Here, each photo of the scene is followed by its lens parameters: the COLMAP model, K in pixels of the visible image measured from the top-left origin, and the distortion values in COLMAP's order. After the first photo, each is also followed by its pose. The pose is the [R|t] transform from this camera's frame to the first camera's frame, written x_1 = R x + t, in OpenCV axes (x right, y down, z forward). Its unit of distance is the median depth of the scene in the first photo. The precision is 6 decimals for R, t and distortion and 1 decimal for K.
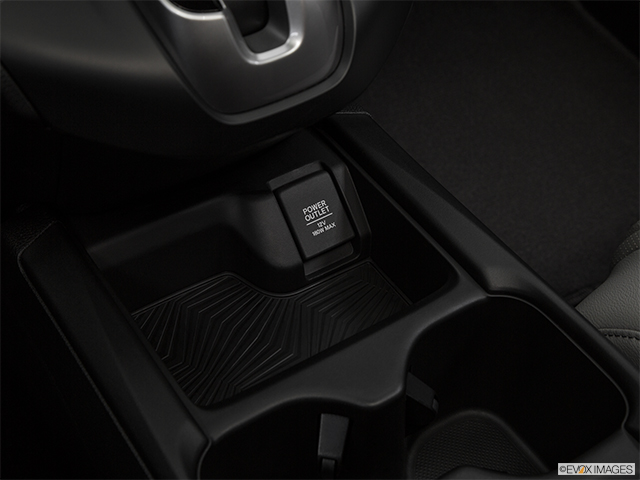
lens RADIAL K [[1001.6, 0, 320.0], [0, 1001.6, 240.0], [0, 0, 1]] dist [0.002452, 0.001299]
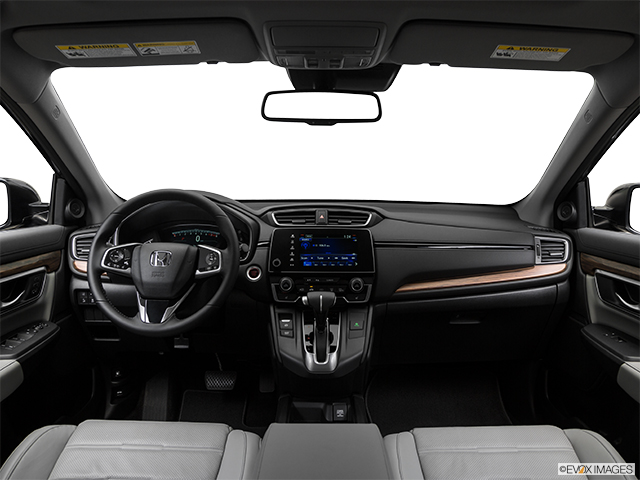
lens RADIAL K [[490.0, 0, 320.0], [0, 490.0, 240.0], [0, 0, 1]] dist [-0.144398, 0.087939]
pose [[0.832701, 0.046512, -0.551766, 1.098151], [-0.382987, 0.768051, -0.513243, 0.532188], [0.399912, 0.638697, 0.657371, -0.967925]]
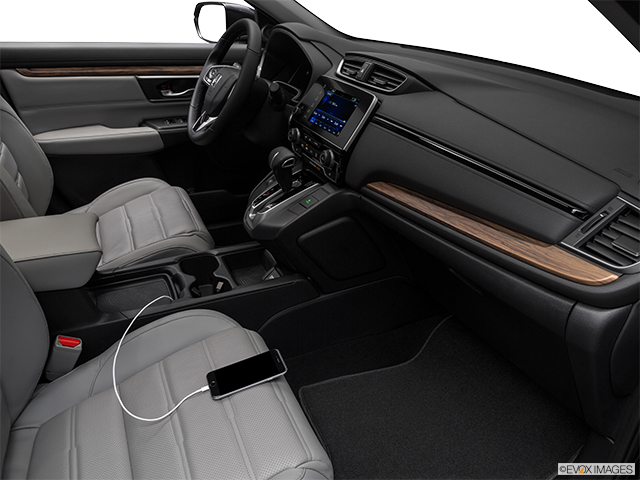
lens RADIAL K [[490.0, 0, 320.0], [0, 490.0, 240.0], [0, 0, 1]] dist [-0.144398, 0.087939]
pose [[-0.152786, 0.425427, -0.892002, 1.807441], [-0.743421, 0.545223, 0.387372, -1.102076], [0.651139, 0.722318, 0.232969, 0.533894]]
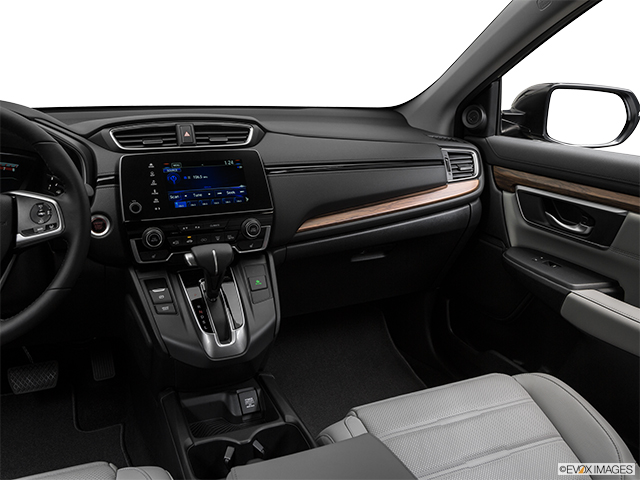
lens RADIAL K [[566.4, 0, 320.0], [0, 566.4, 240.0], [0, 0, 1]] dist [-0.089913, 0.094980]
pose [[0.985539, 0.038398, -0.165042, 0.530656], [-0.113663, 0.872169, -0.475817, 0.377504], [0.125674, 0.487695, 0.863921, -0.877687]]
